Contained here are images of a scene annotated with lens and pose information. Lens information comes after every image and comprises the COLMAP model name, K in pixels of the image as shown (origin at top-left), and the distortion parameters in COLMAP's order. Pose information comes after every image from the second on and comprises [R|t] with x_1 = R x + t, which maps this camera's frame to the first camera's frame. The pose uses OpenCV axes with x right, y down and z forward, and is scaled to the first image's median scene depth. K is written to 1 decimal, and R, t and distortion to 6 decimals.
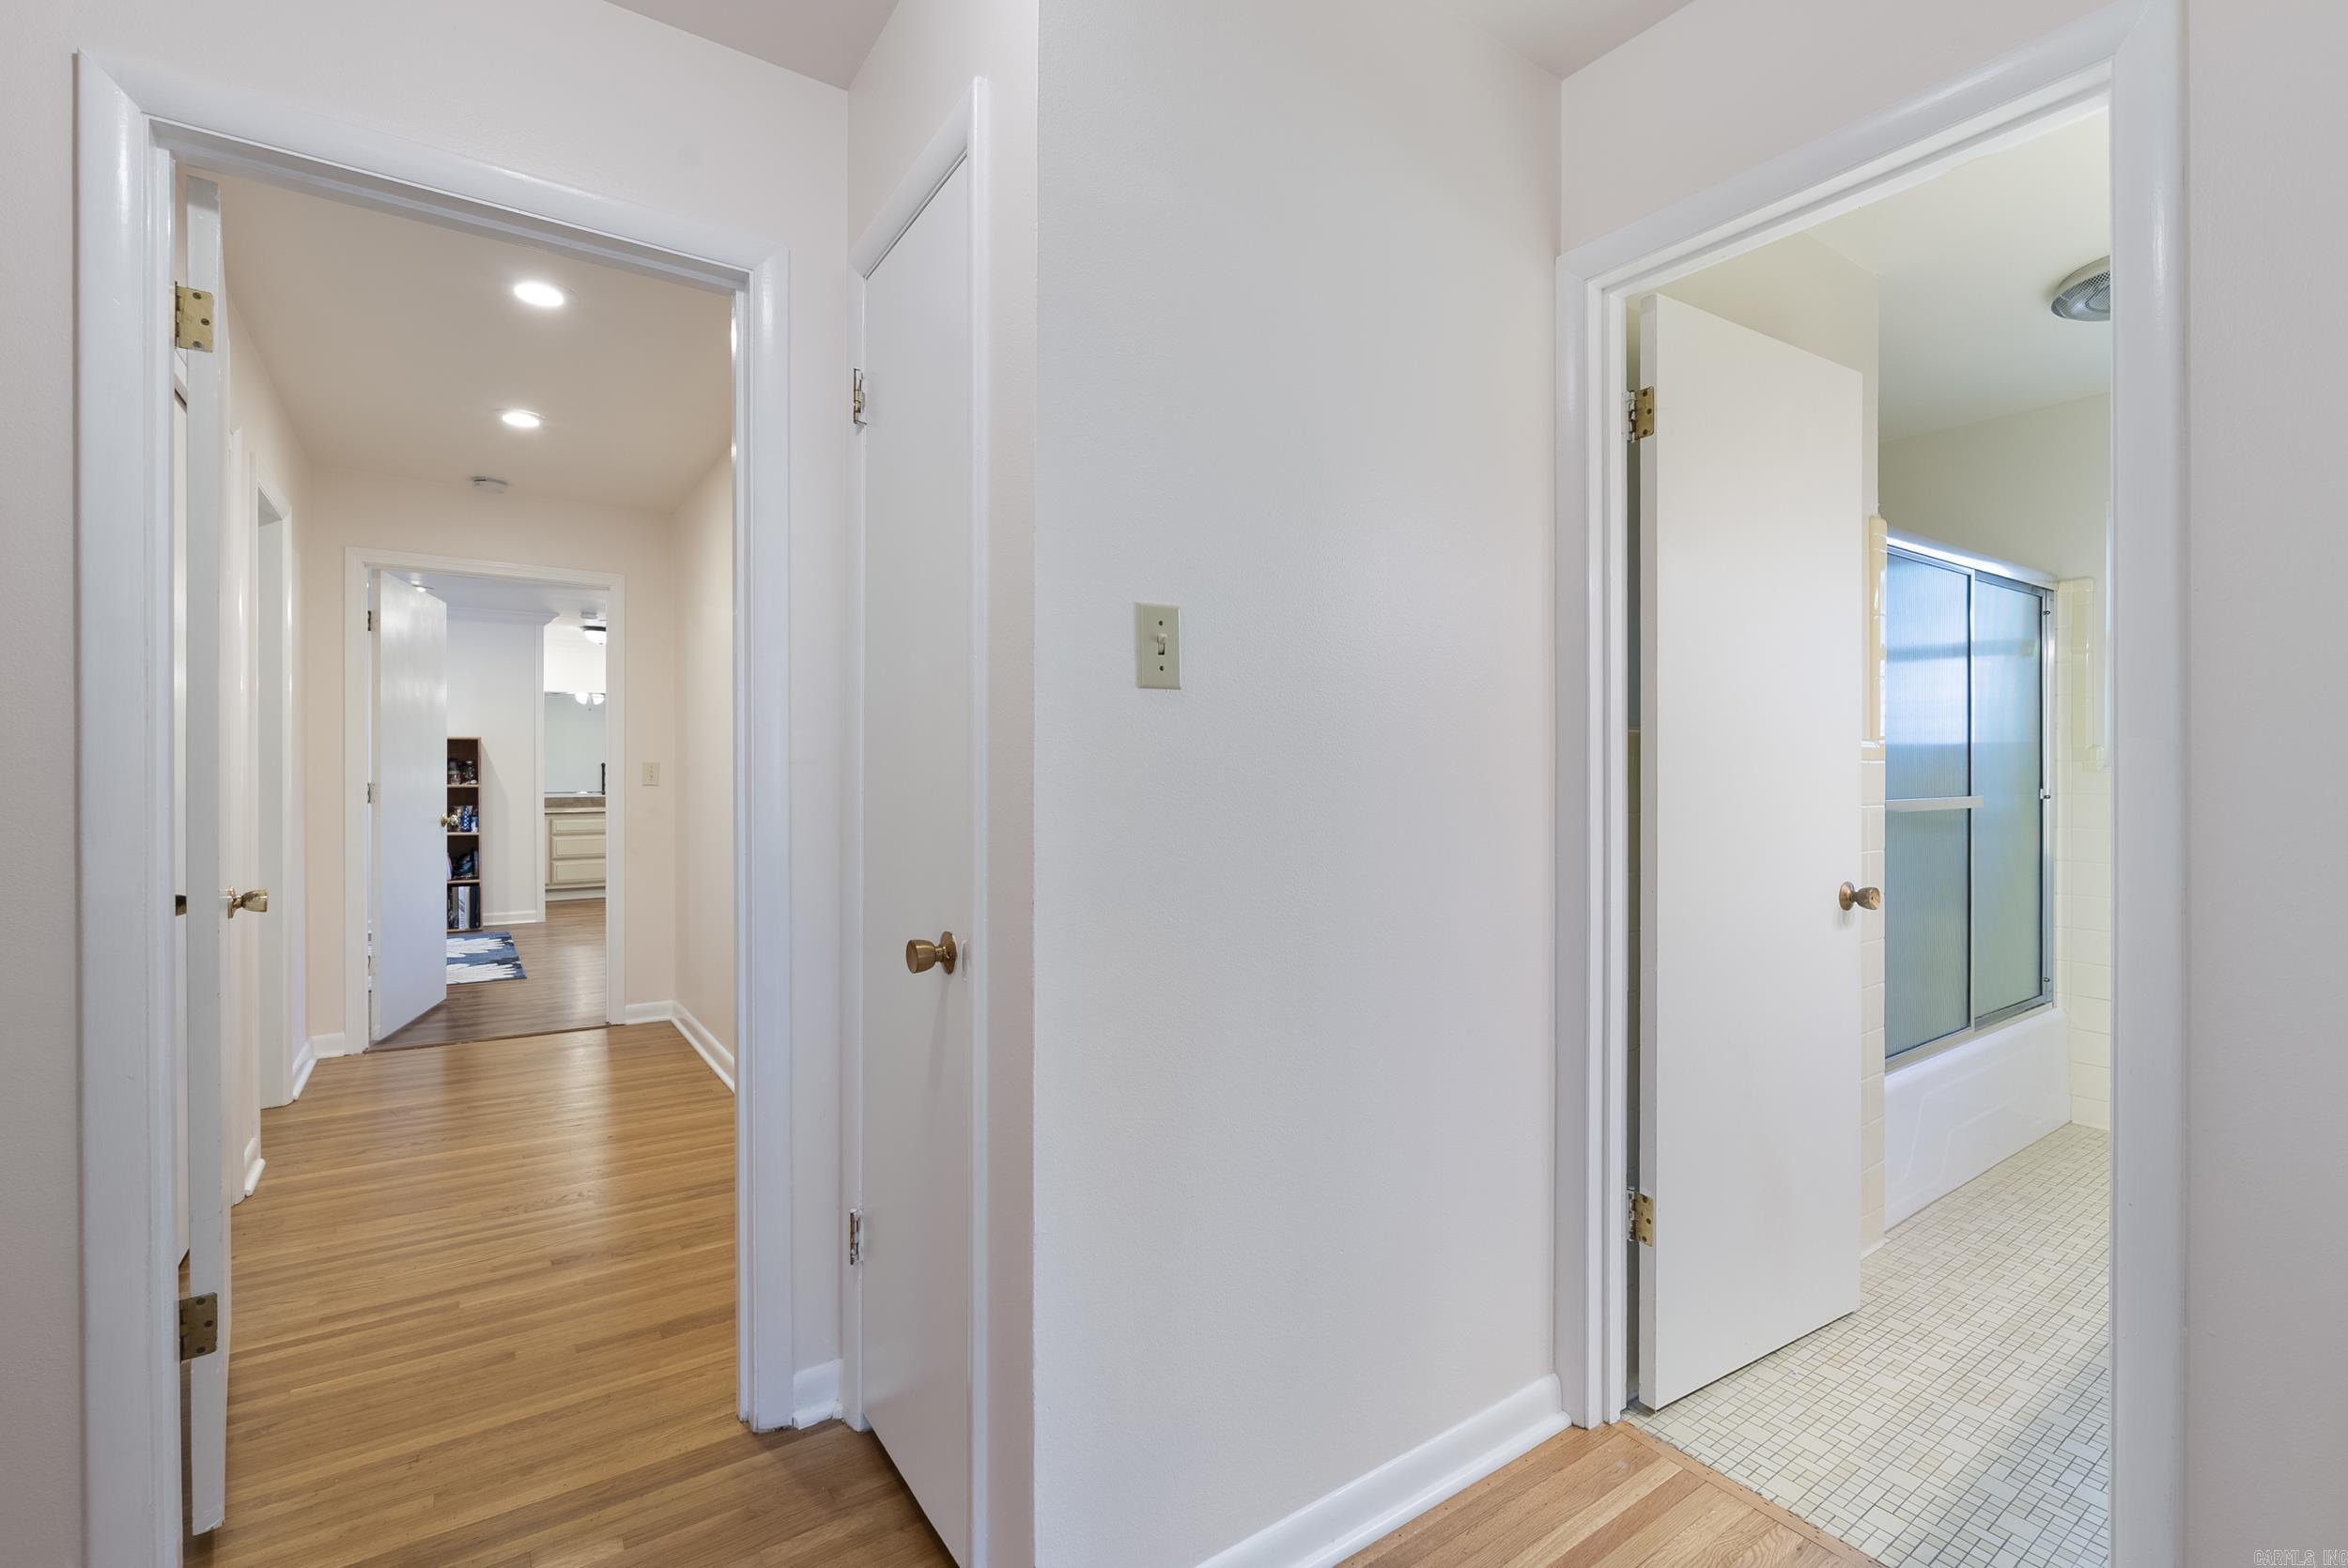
lens RADIAL K [[1039.0, 0, 1184.0], [0, 1039.0, 774.4], [0, 0, 1]] dist [-0.006902, 0.000560]
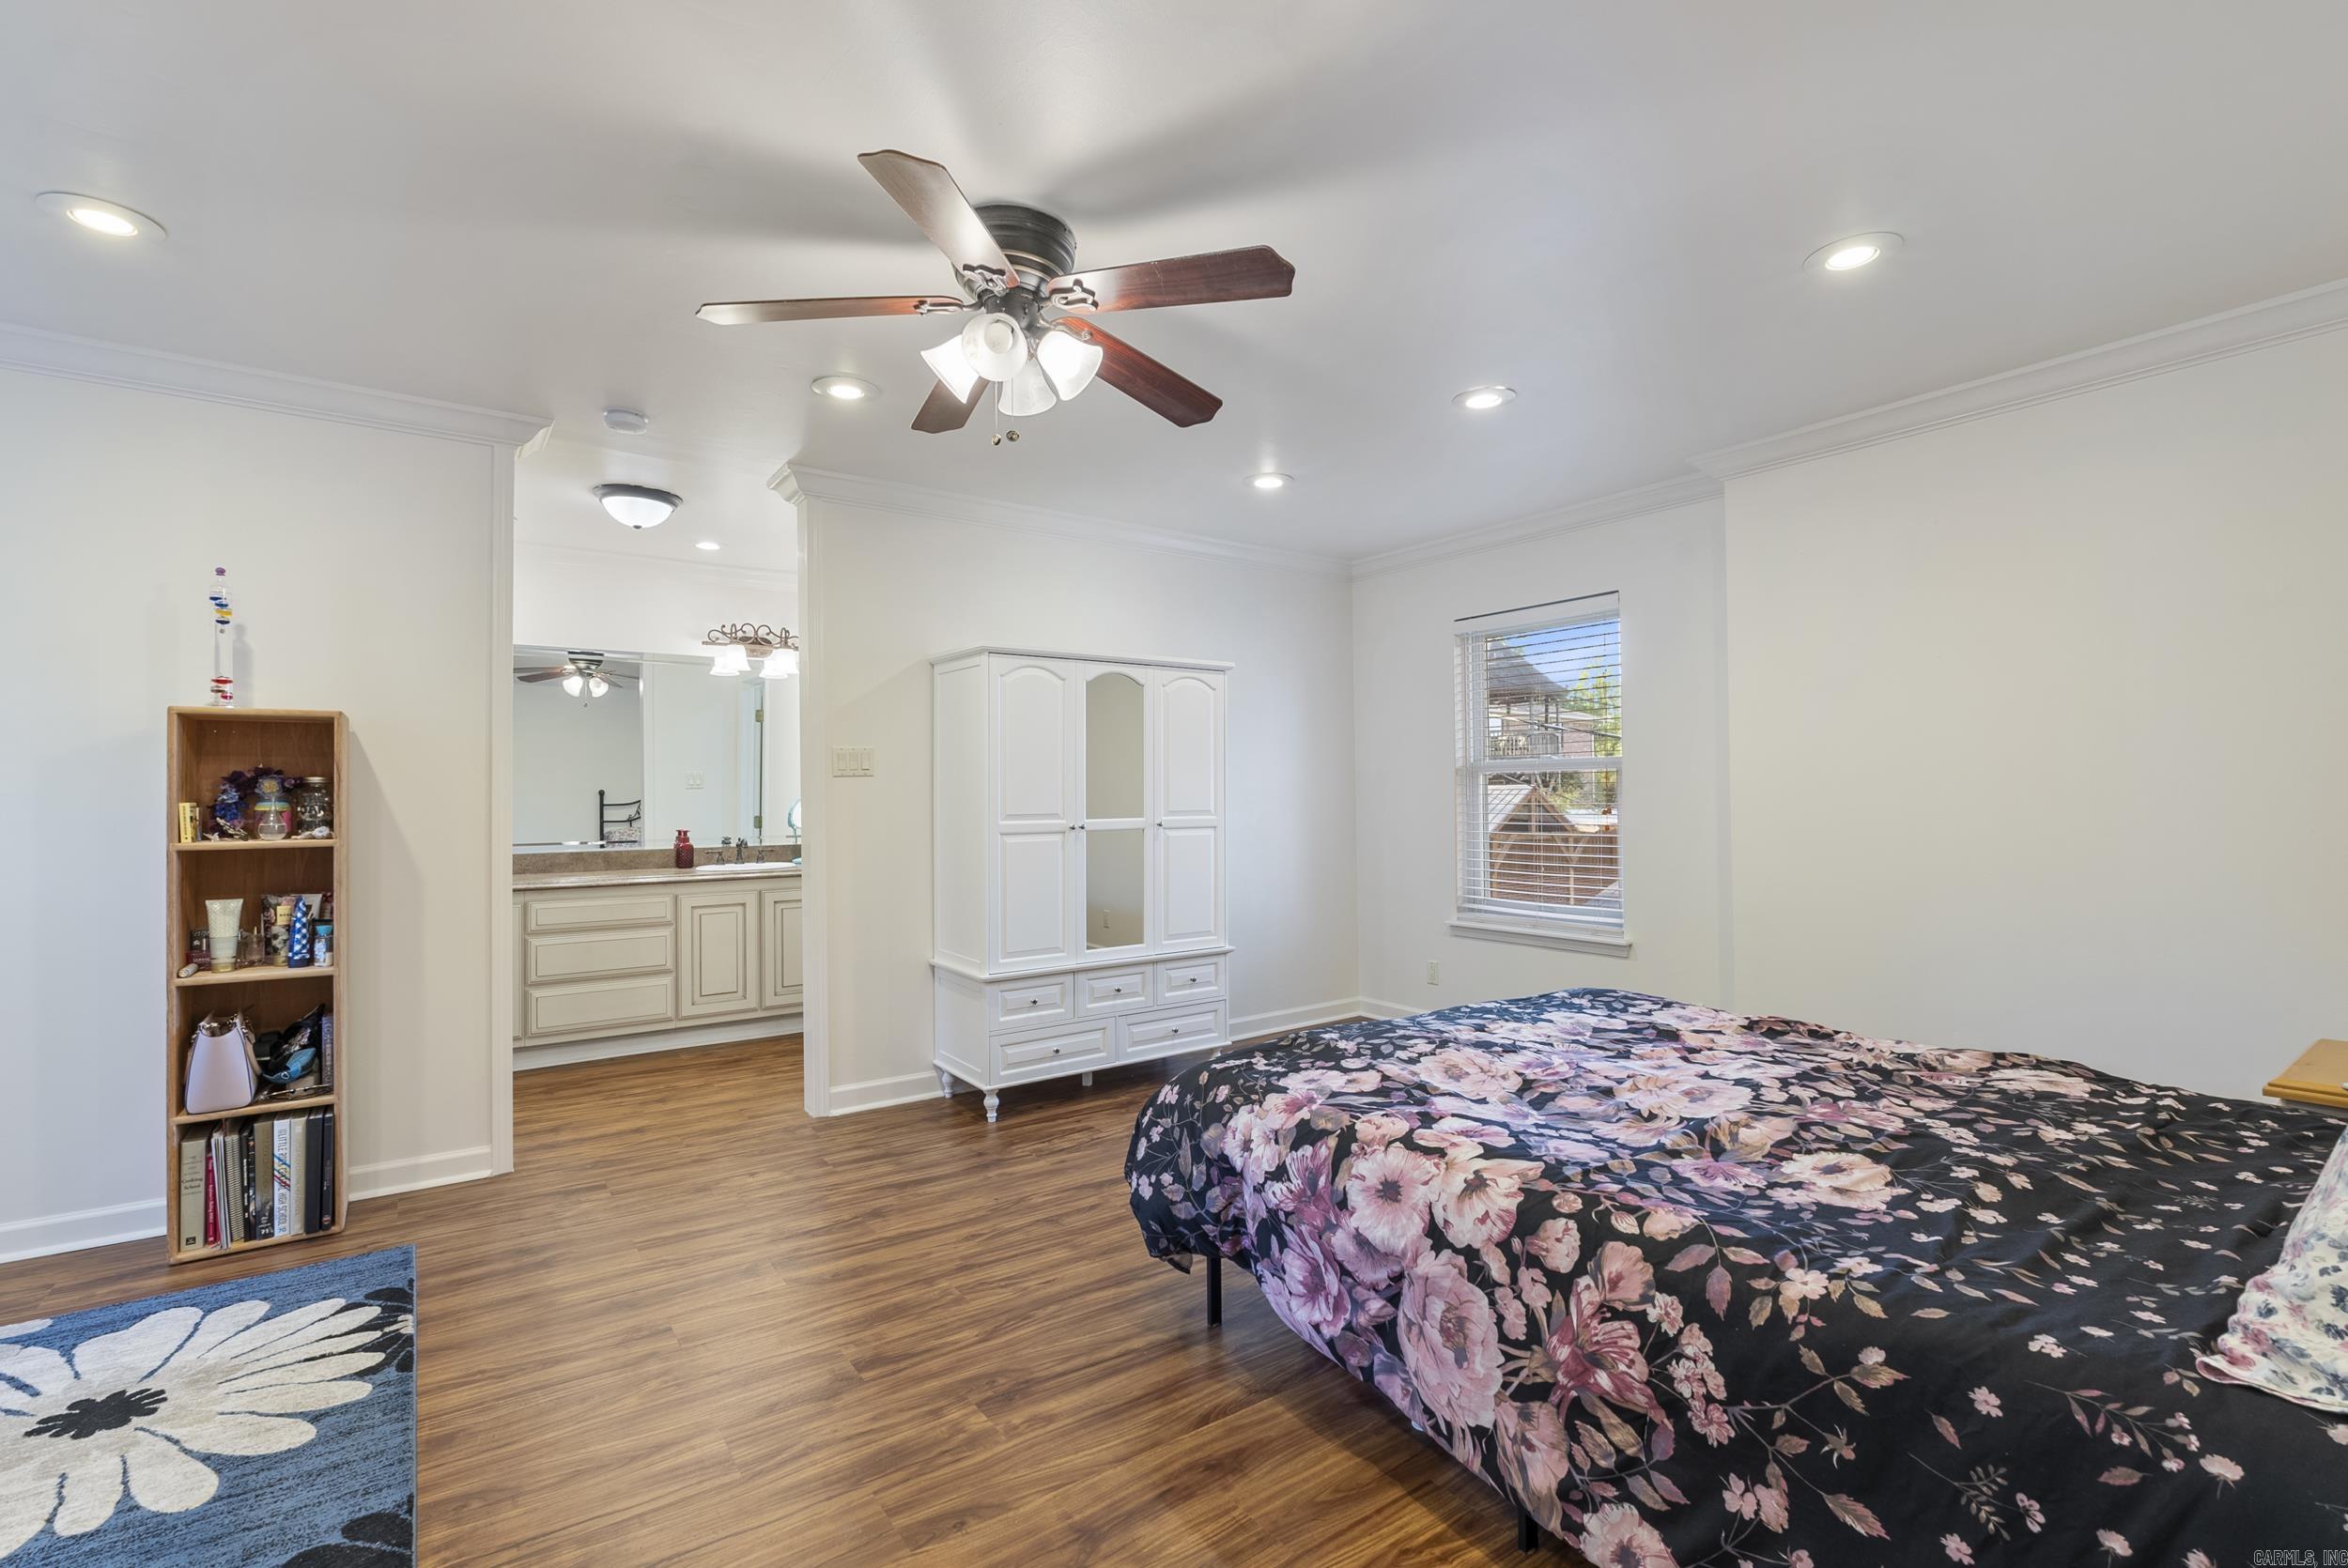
lens RADIAL K [[1039.0, 0, 1173.9], [0, 1039.0, 779.0], [0, 0, 1]] dist [-0.006902, 0.000560]
pose [[0.999829, -0.009122, 0.016110, -0.481558], [0.009478, 0.999710, -0.022123, -0.000780], [-0.015903, 0.022272, 0.999625, 0.779174]]
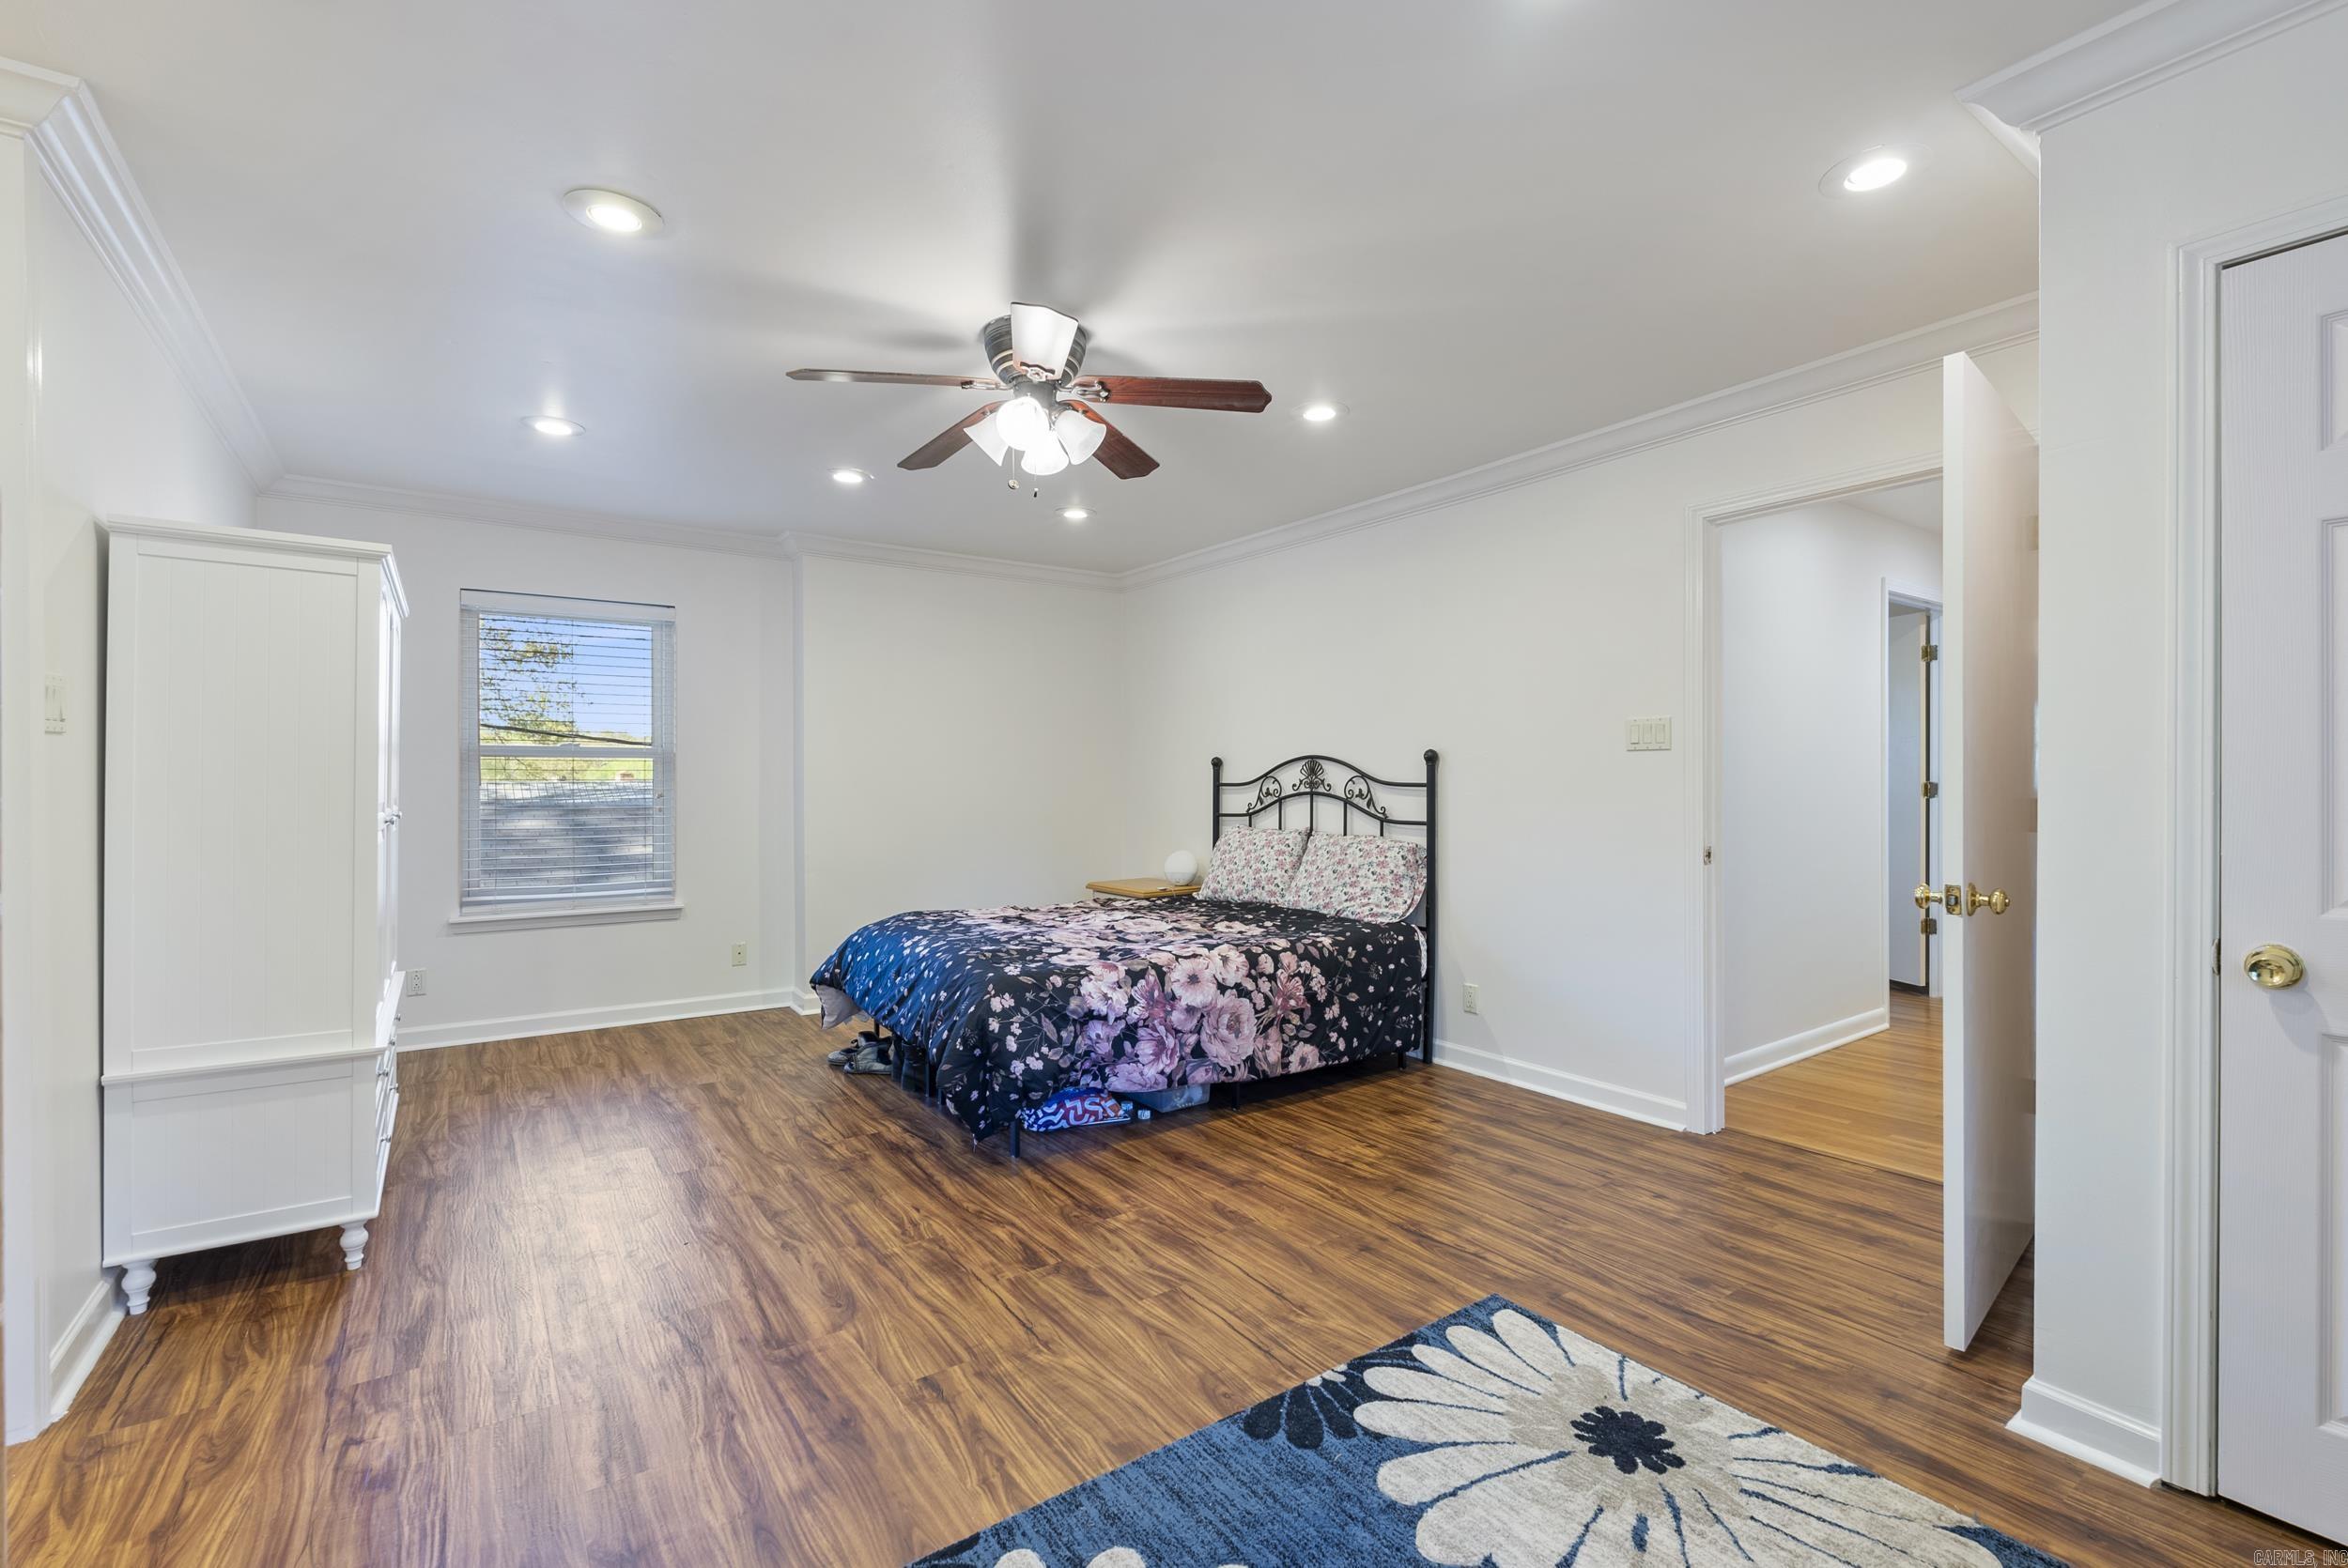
lens RADIAL K [[1039.0, 0, 1163.2], [0, 1039.0, 787.1], [0, 0, 1]] dist [-0.006902, 0.000560]
pose [[-0.003032, -0.002065, 0.999993, -0.981644], [0.006097, 0.999979, 0.002083, -0.000037], [-0.999977, 0.006103, -0.003019, 1.080123]]
